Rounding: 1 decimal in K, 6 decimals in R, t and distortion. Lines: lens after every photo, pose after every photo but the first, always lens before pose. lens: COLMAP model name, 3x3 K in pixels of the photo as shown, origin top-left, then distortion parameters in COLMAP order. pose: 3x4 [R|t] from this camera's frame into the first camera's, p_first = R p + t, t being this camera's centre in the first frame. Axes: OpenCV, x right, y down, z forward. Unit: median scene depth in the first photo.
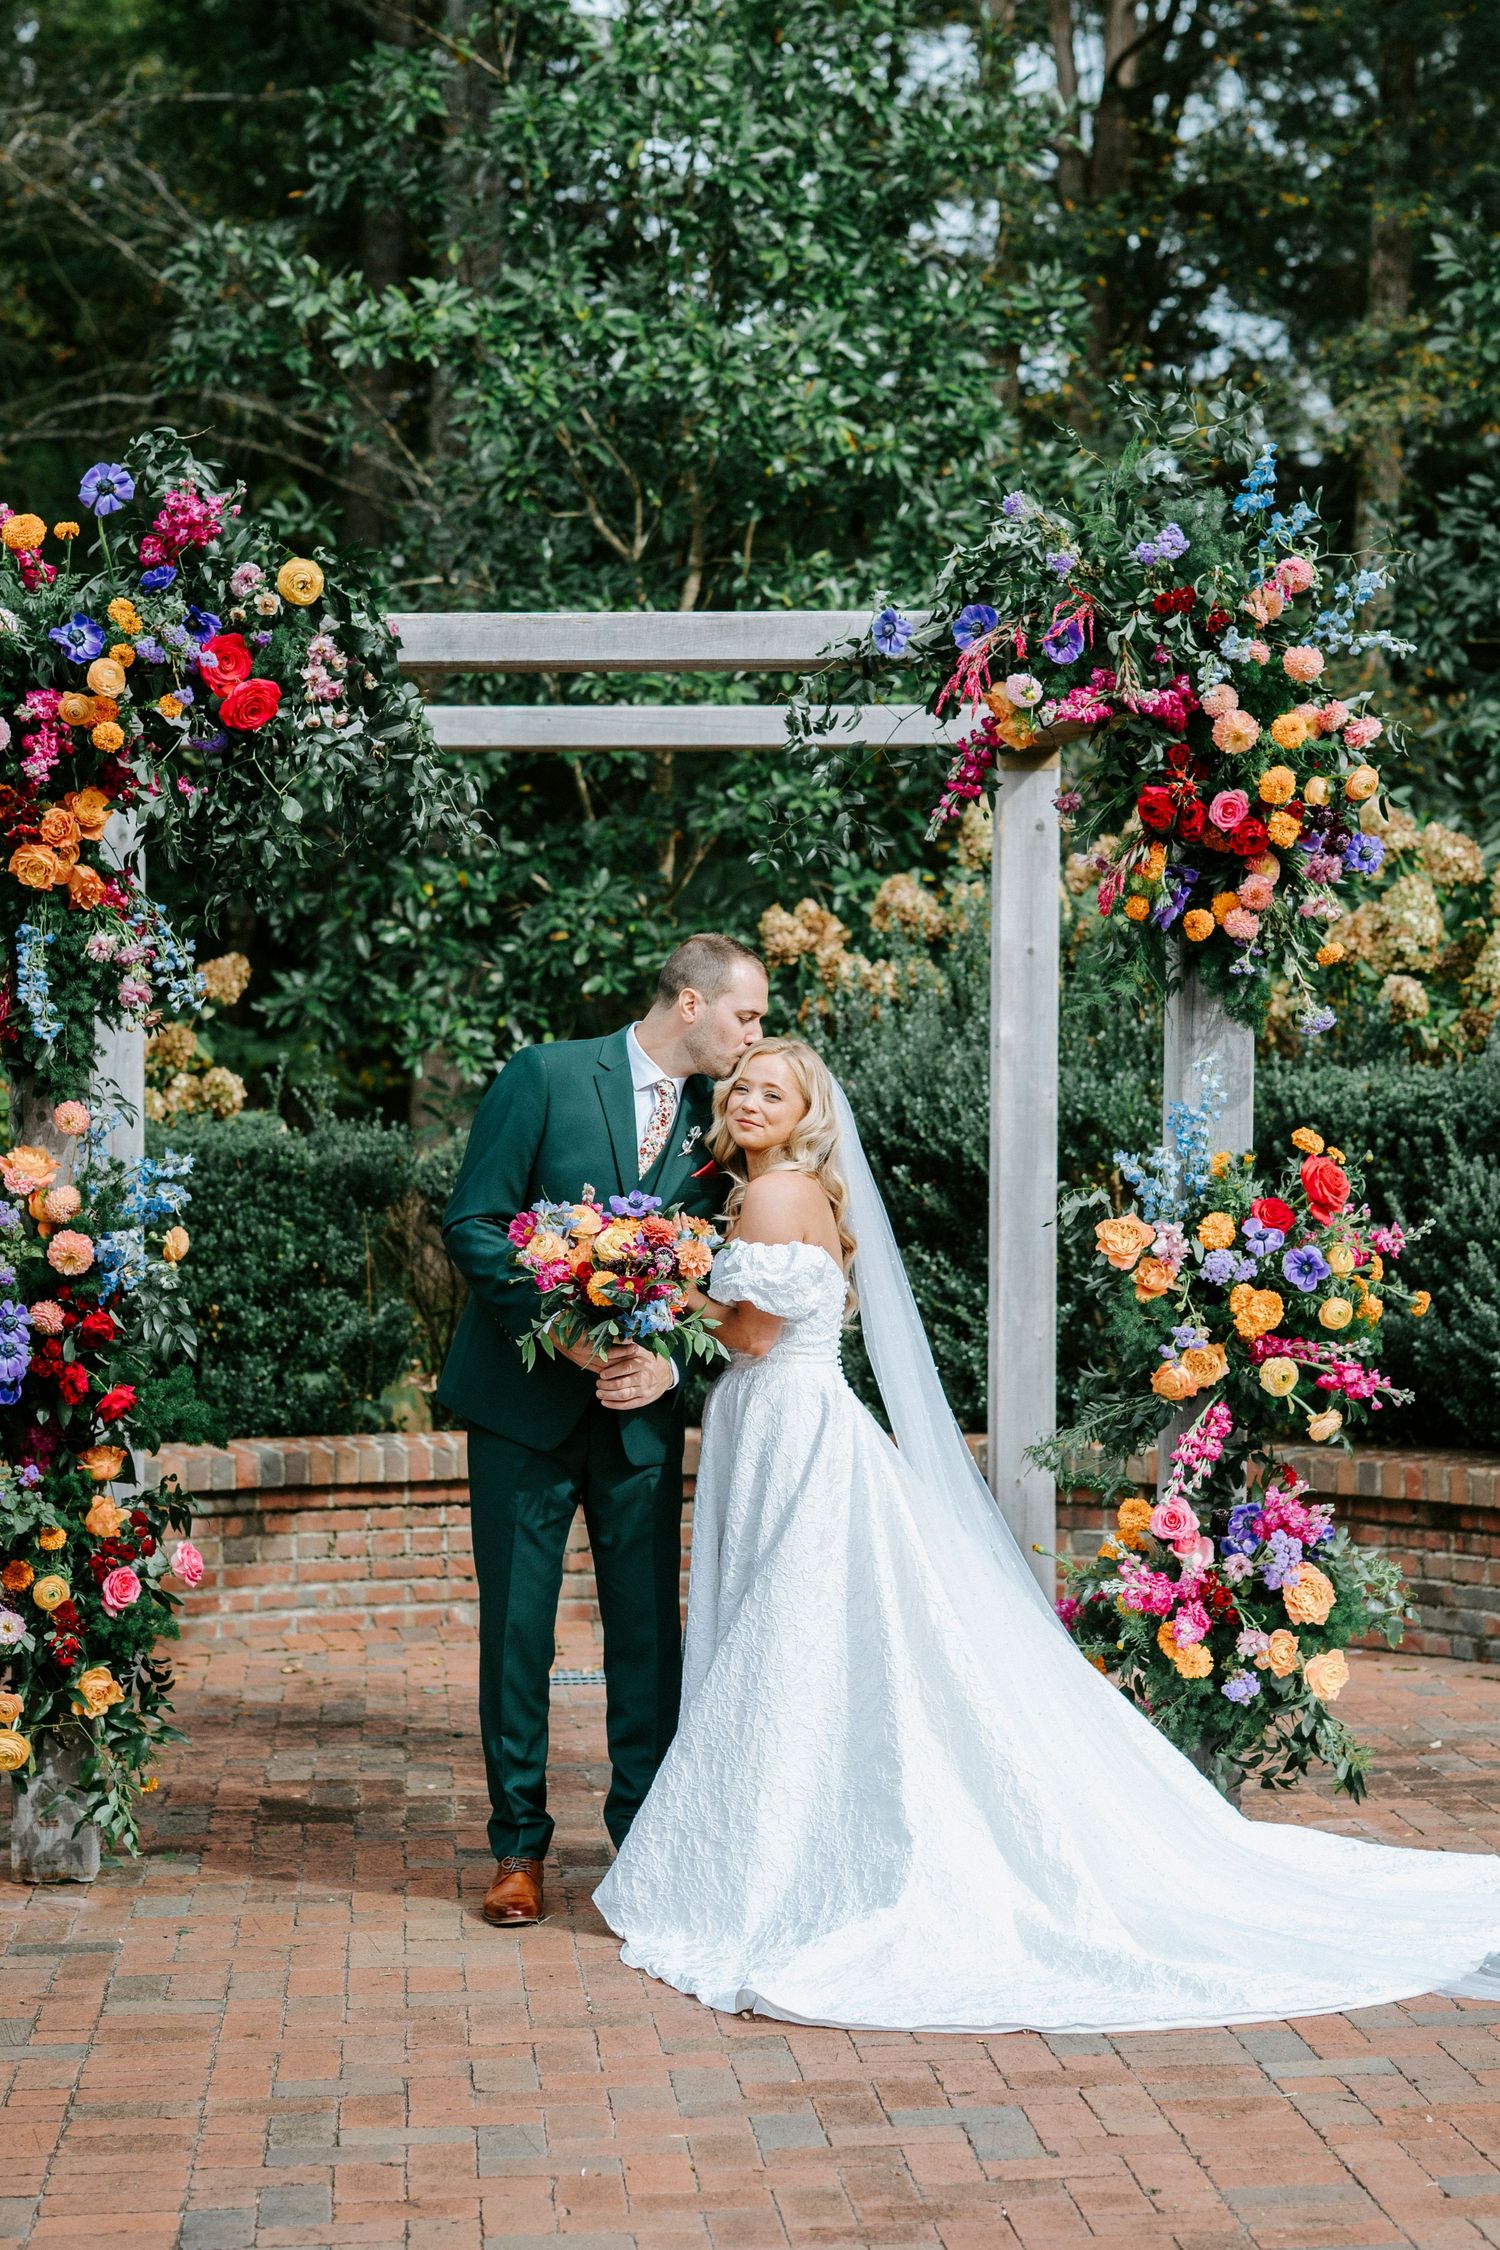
lens RADIAL K [[4290.0, 0, 801.3], [0, 4290.0, 1005.7], [0, 0, 1]] dist [-0.020943, 0.081847]
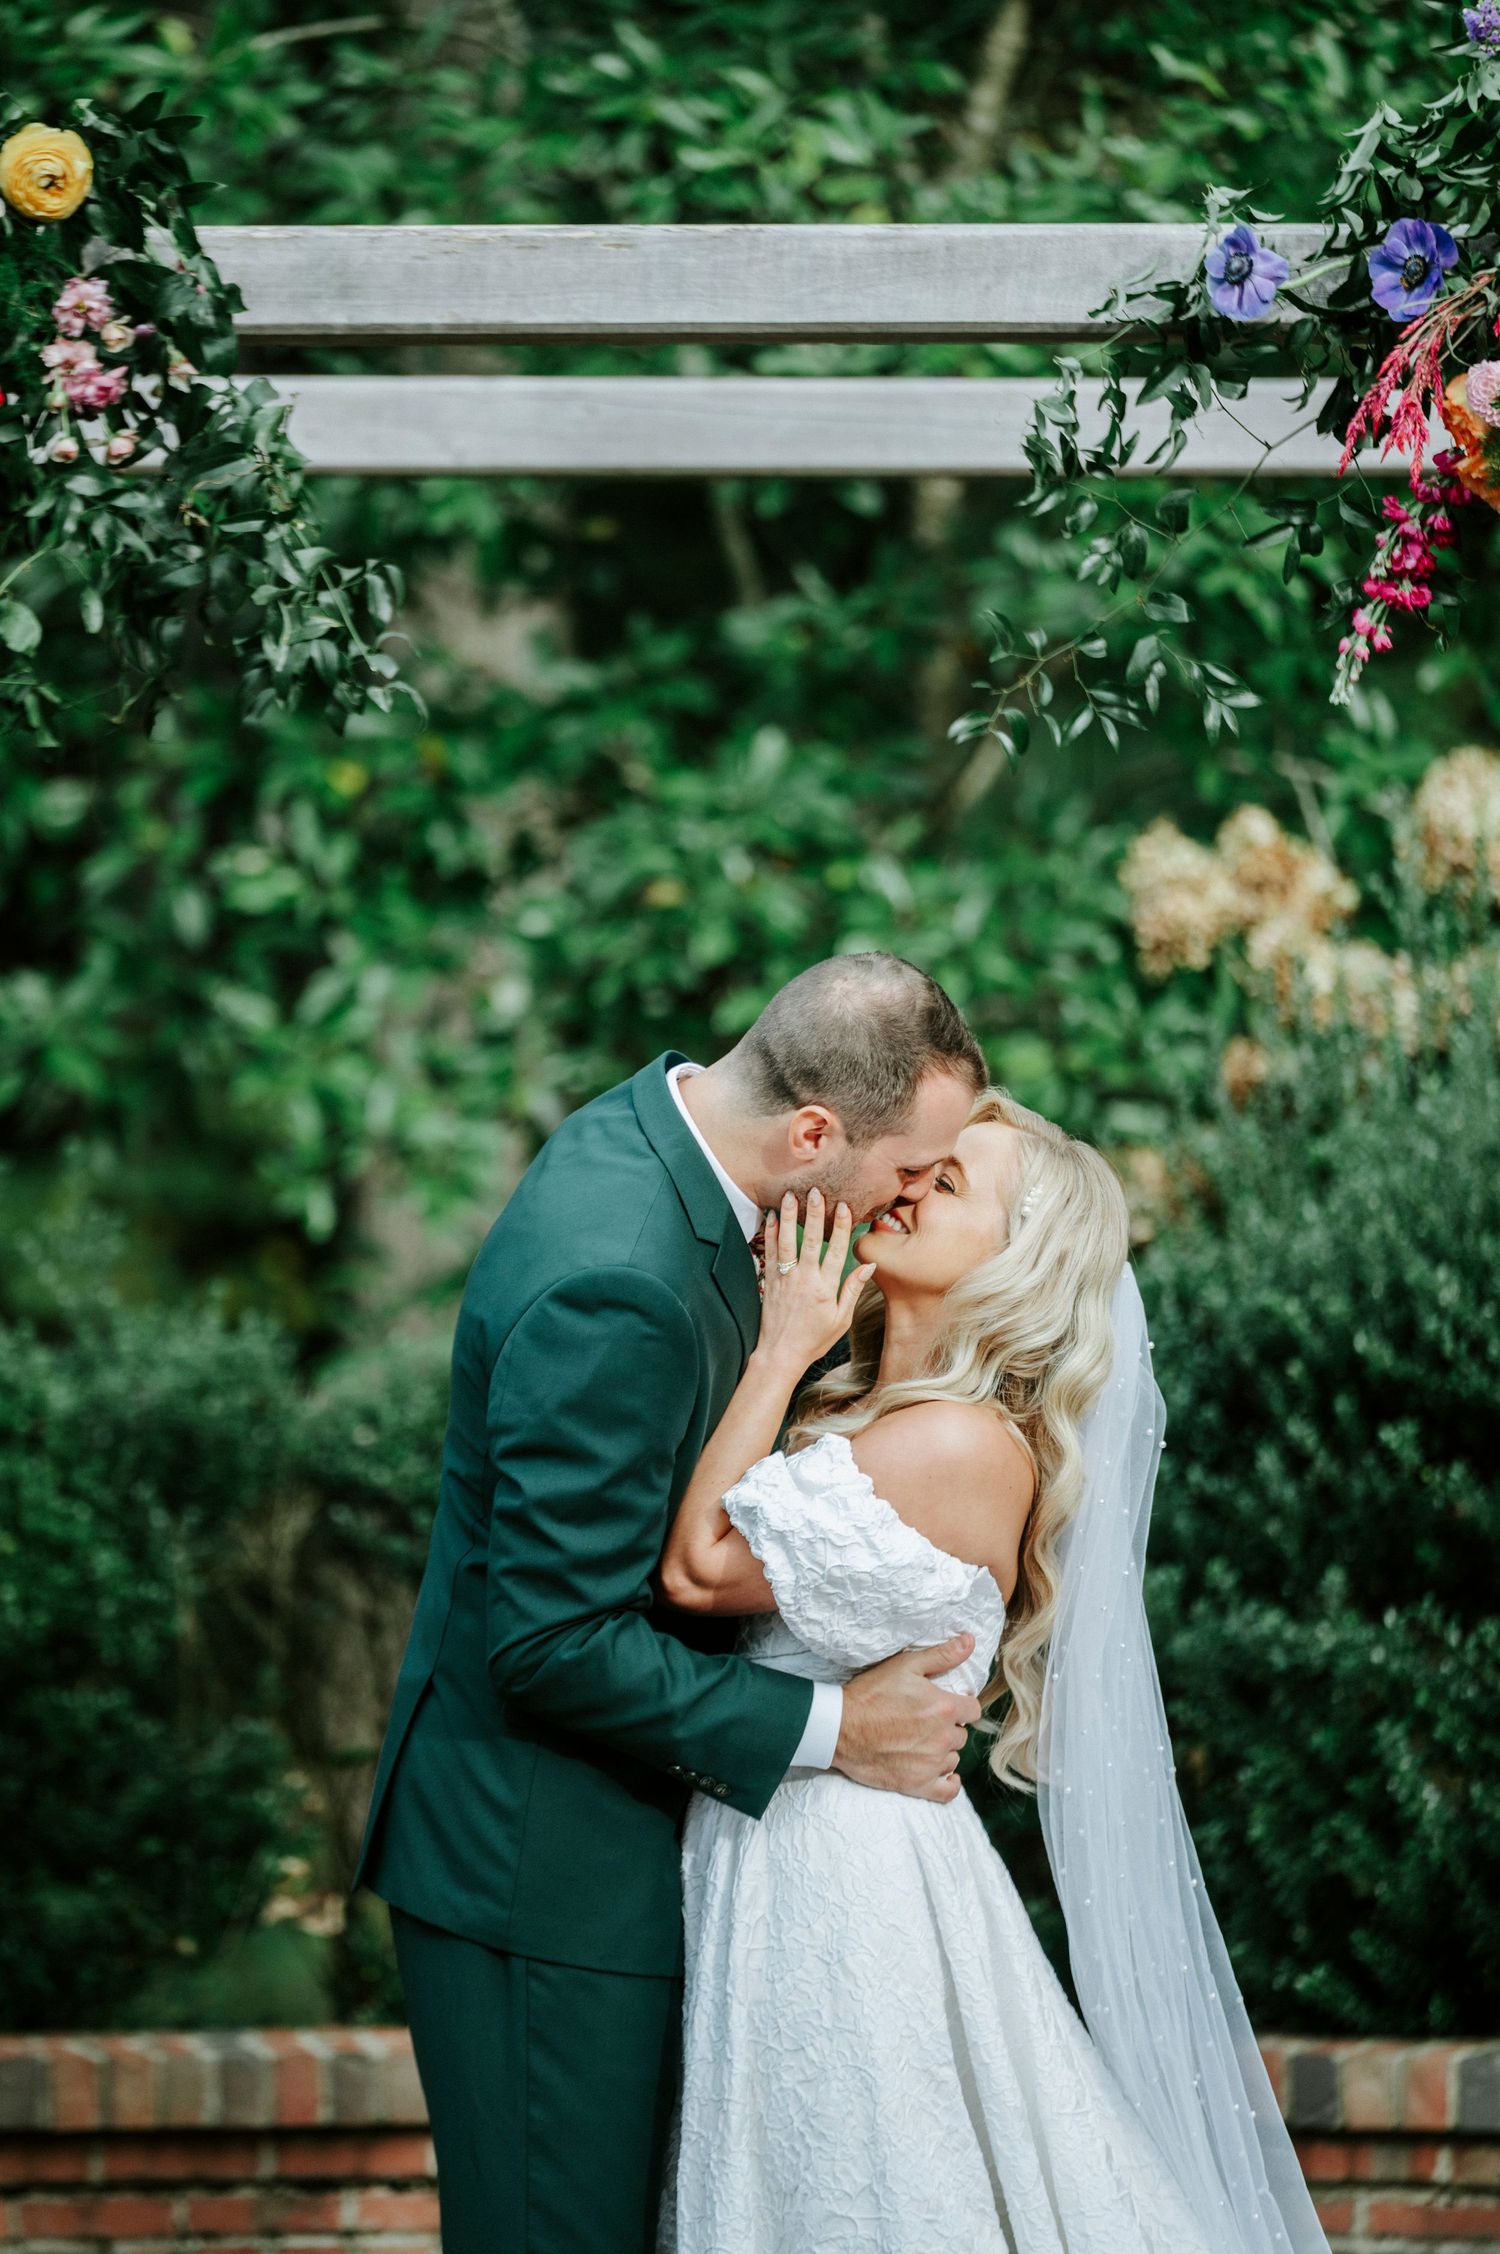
lens RADIAL K [[13070.1, 0, 750.0], [0, 13070.1, 1127.0], [0, 0, 1]] dist [0.176316, -2.130080]
pose [[0.998032, 0.008237, -0.062170, 0.060019], [-0.008185, 0.999966, 0.001092, 0.009537], [0.062177, -0.000581, 0.998065, -0.505198]]
